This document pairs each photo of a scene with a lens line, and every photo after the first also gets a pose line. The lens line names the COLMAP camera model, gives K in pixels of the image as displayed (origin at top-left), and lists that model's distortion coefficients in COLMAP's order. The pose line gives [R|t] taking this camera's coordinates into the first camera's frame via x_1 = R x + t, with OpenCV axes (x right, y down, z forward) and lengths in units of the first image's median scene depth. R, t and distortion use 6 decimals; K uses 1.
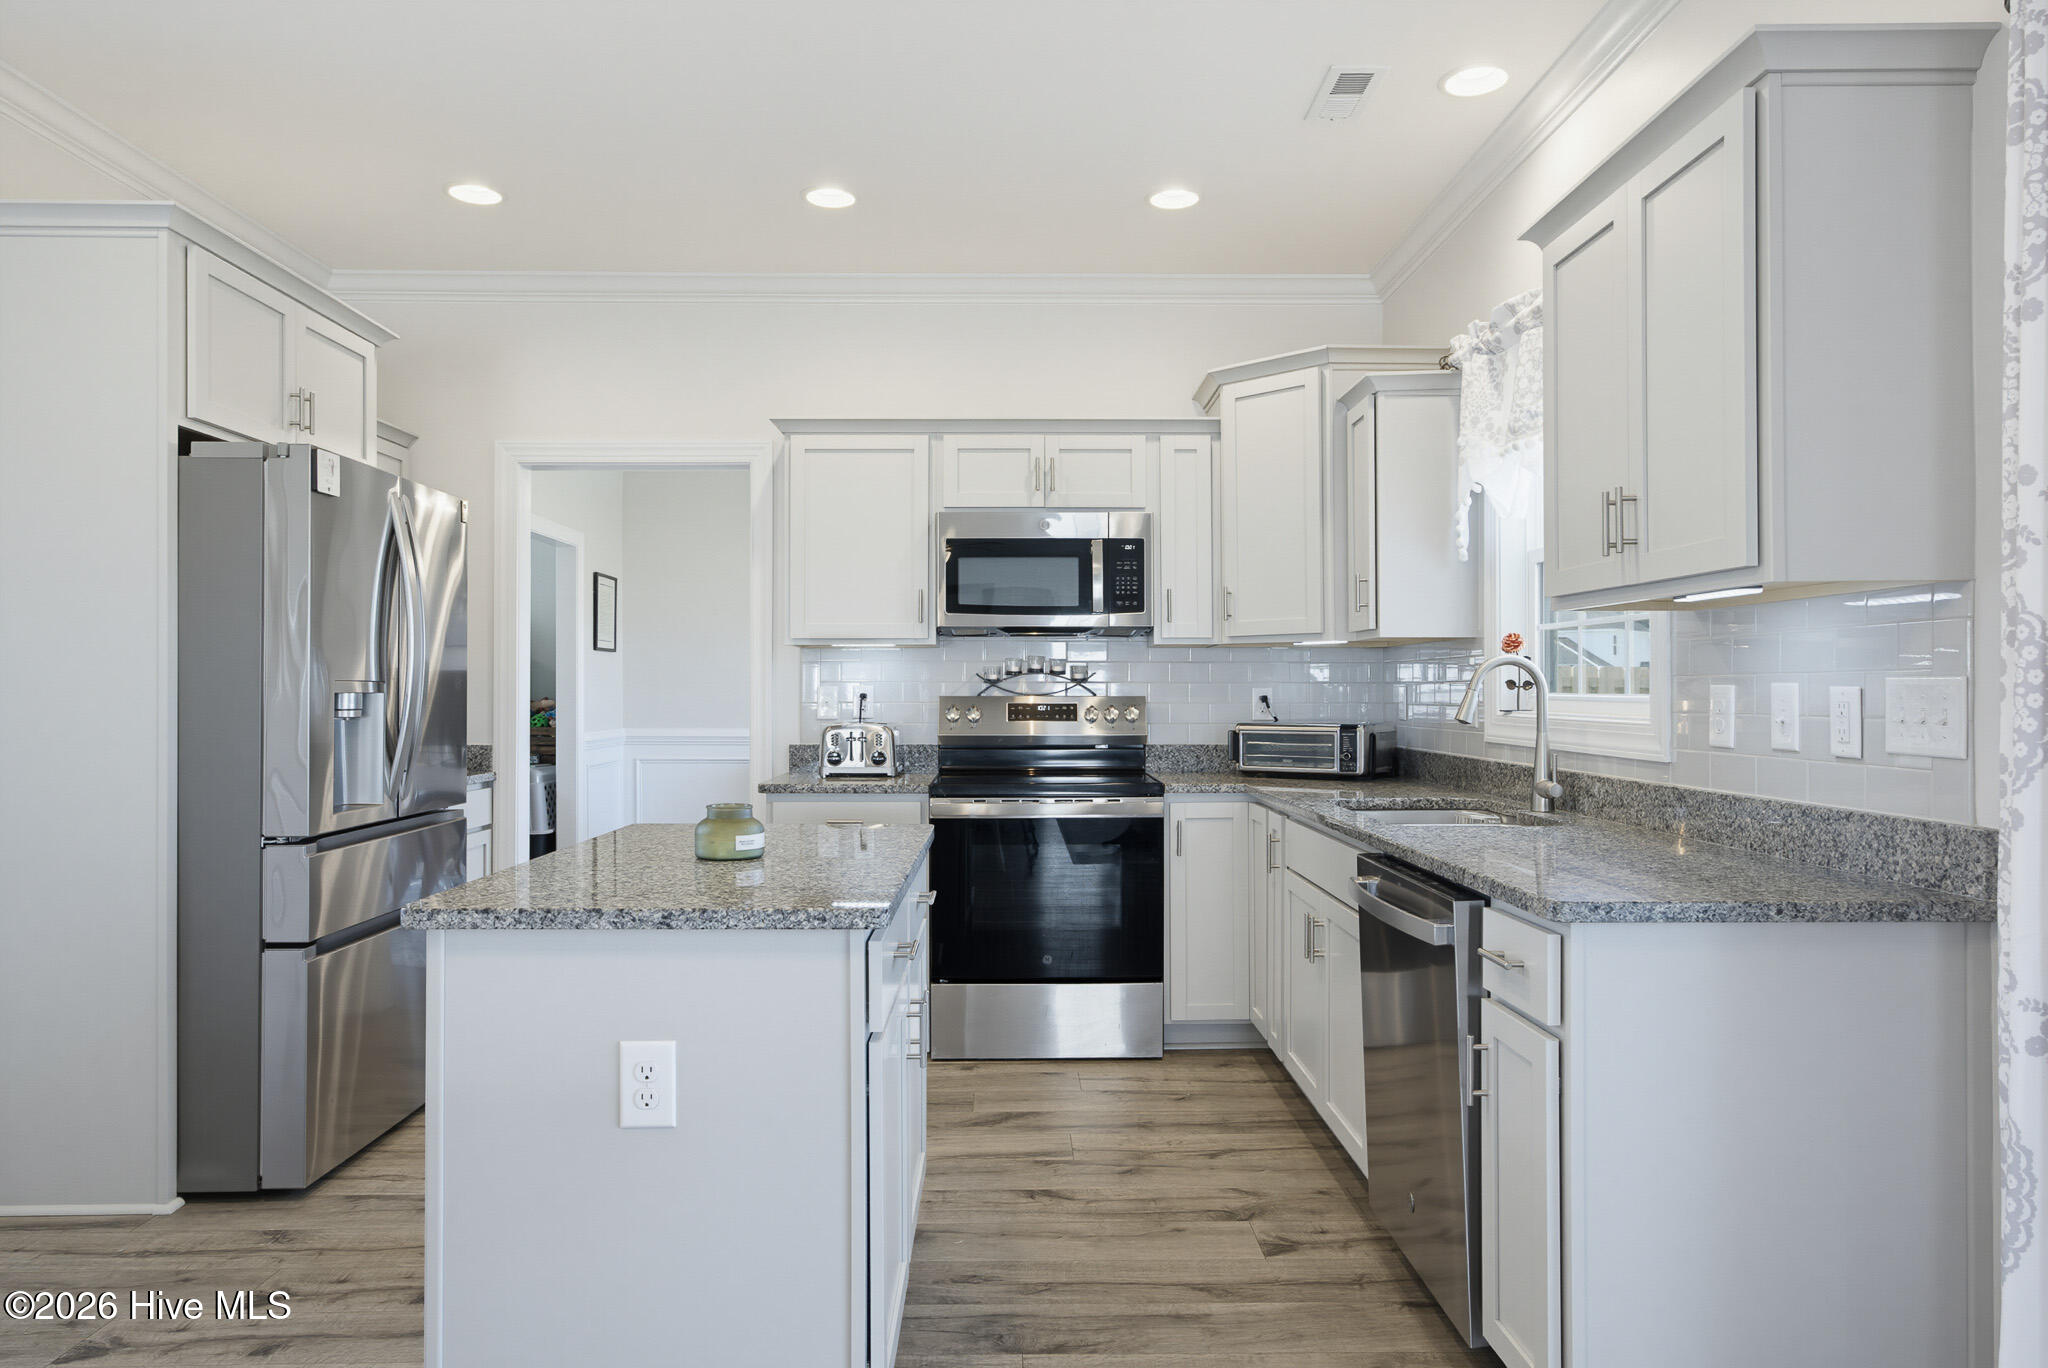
lens RADIAL K [[1285.7, 0, 1035.4], [0, 1285.7, 684.2], [0, 0, 1]] dist [-0.025697, 0.041088]
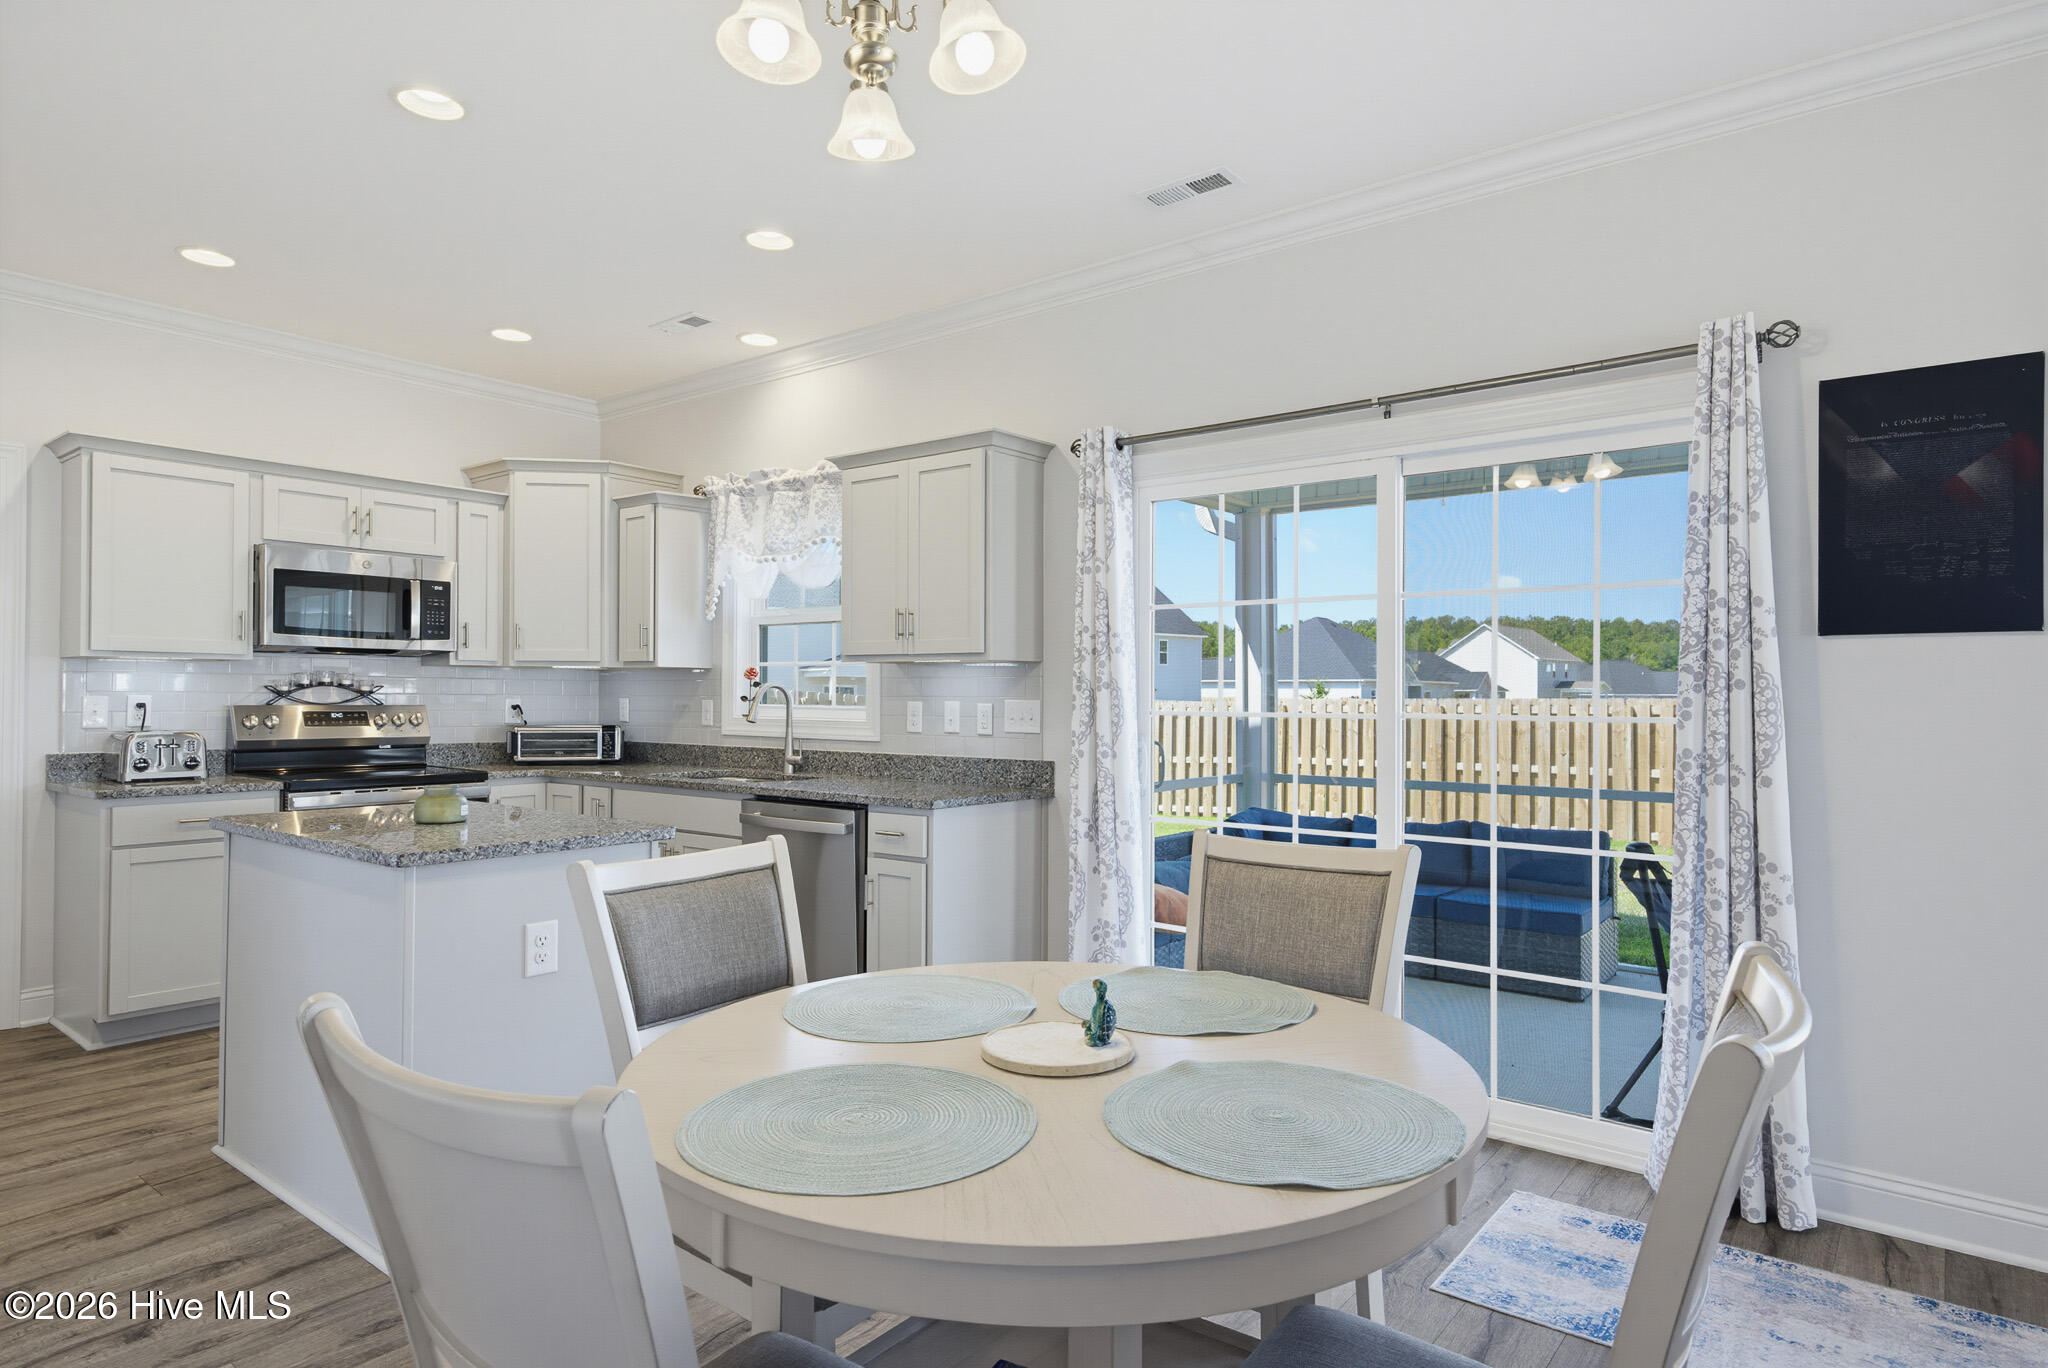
lens RADIAL K [[1153.6, 0, 1033.6], [0, 1153.6, 688.3], [0, 0, 1]] dist [0.008940, 0.000153]
pose [[0.634879, 0.010268, 0.772544, -0.459672], [-0.009790, 0.999938, -0.005245, -0.007953], [-0.772550, -0.004233, 0.634940, -0.185155]]
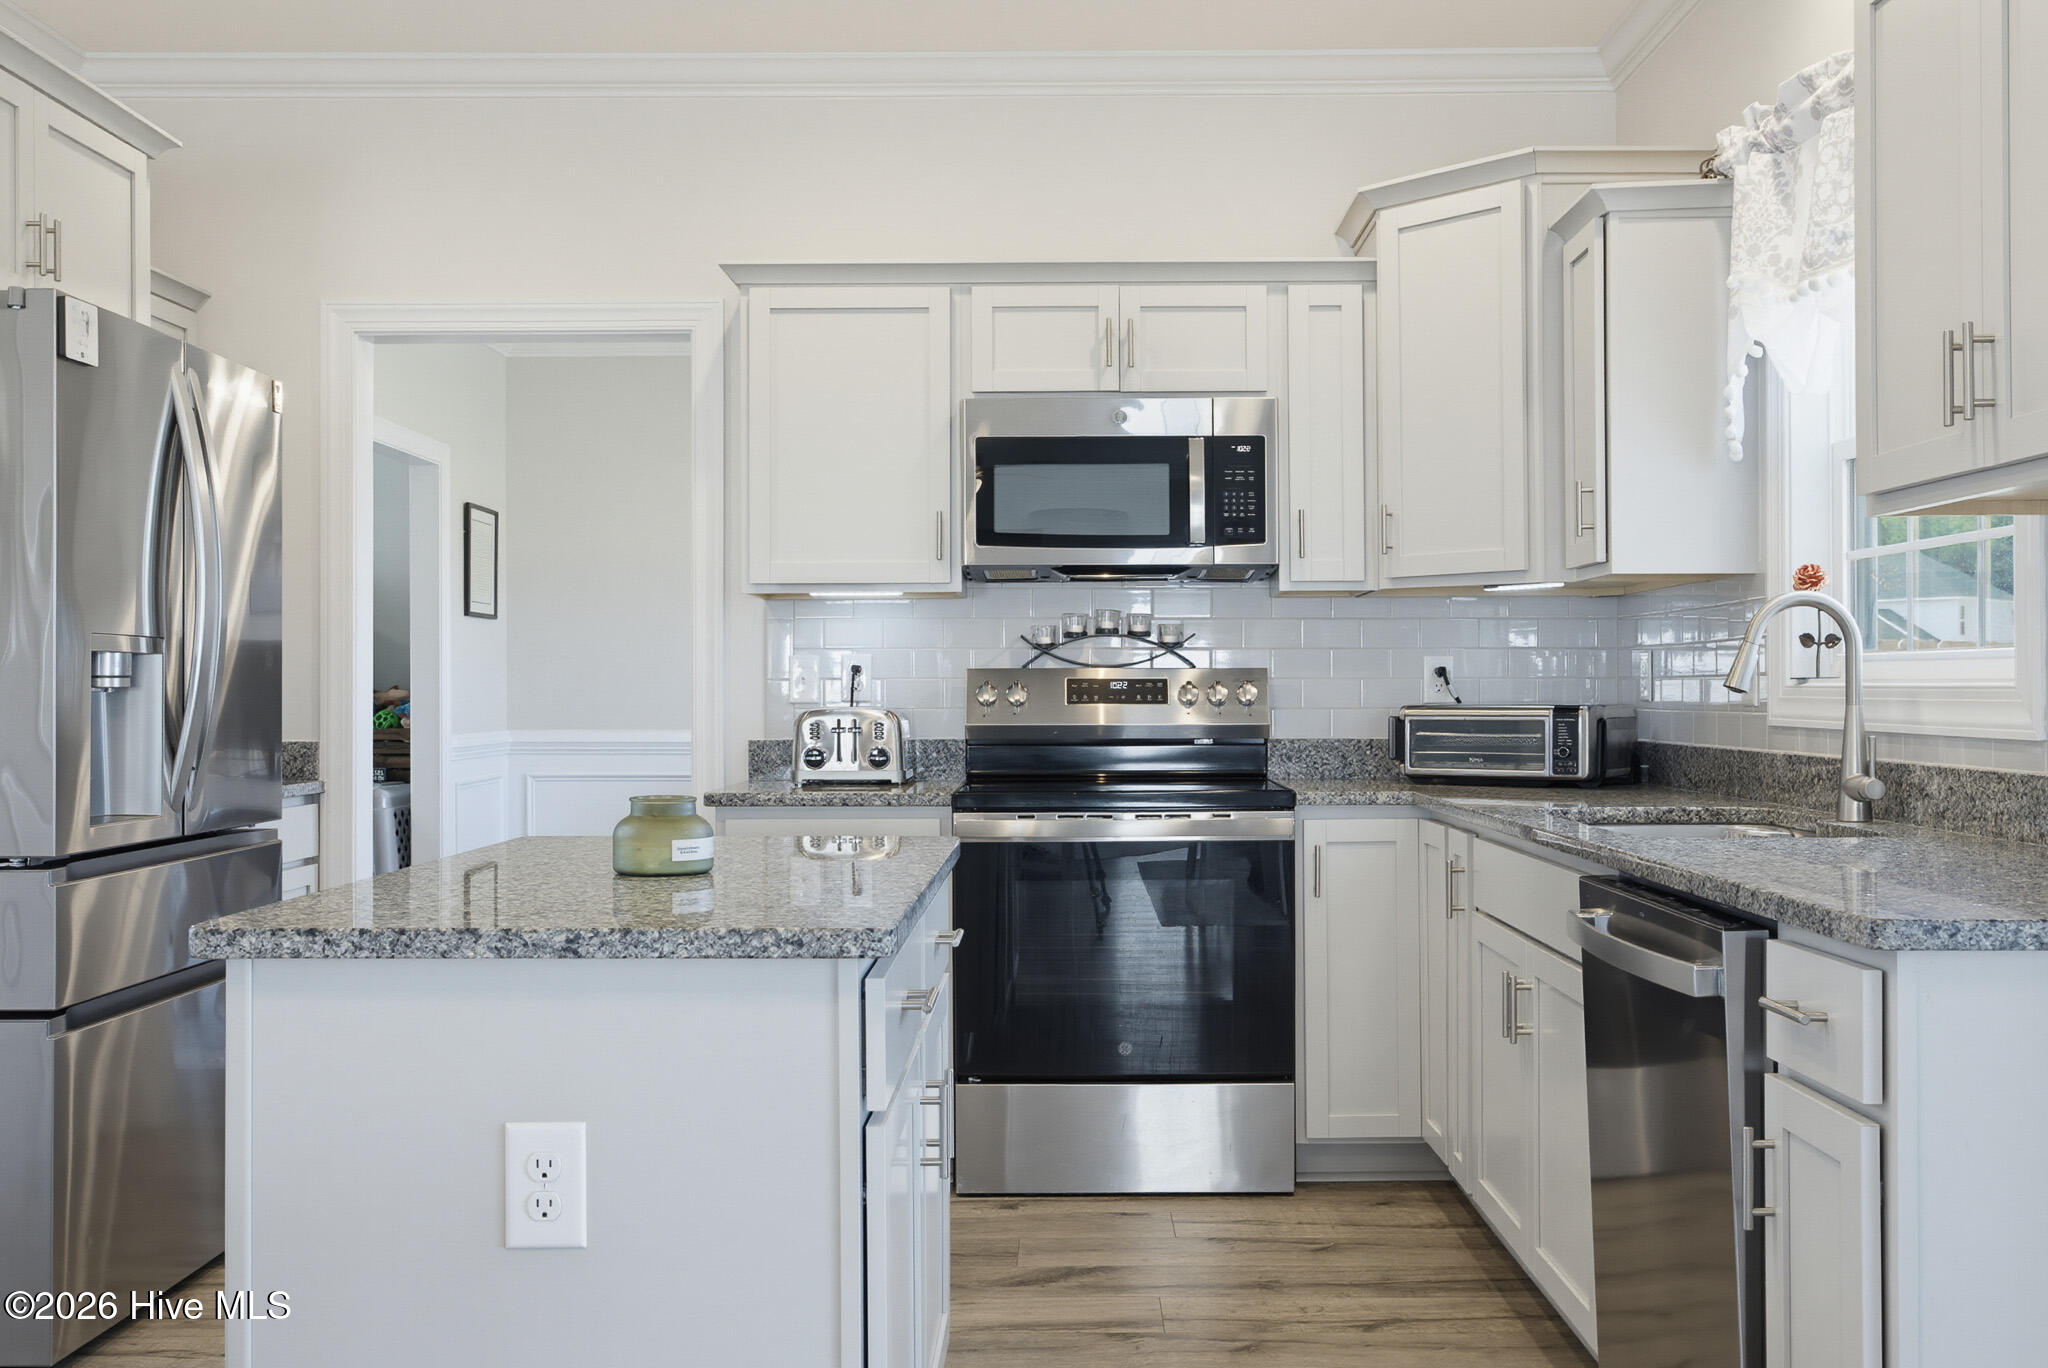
lens RADIAL K [[1875.4, 0, 1069.6], [0, 1875.4, 684.2], [0, 0, 1]] dist [0.000029, 0.007267]
pose [[0.999806, -0.002569, -0.019522, -0.000249], [0.002595, 0.999996, 0.001265, 0.018659], [0.019519, -0.001316, 0.999809, -0.000882]]
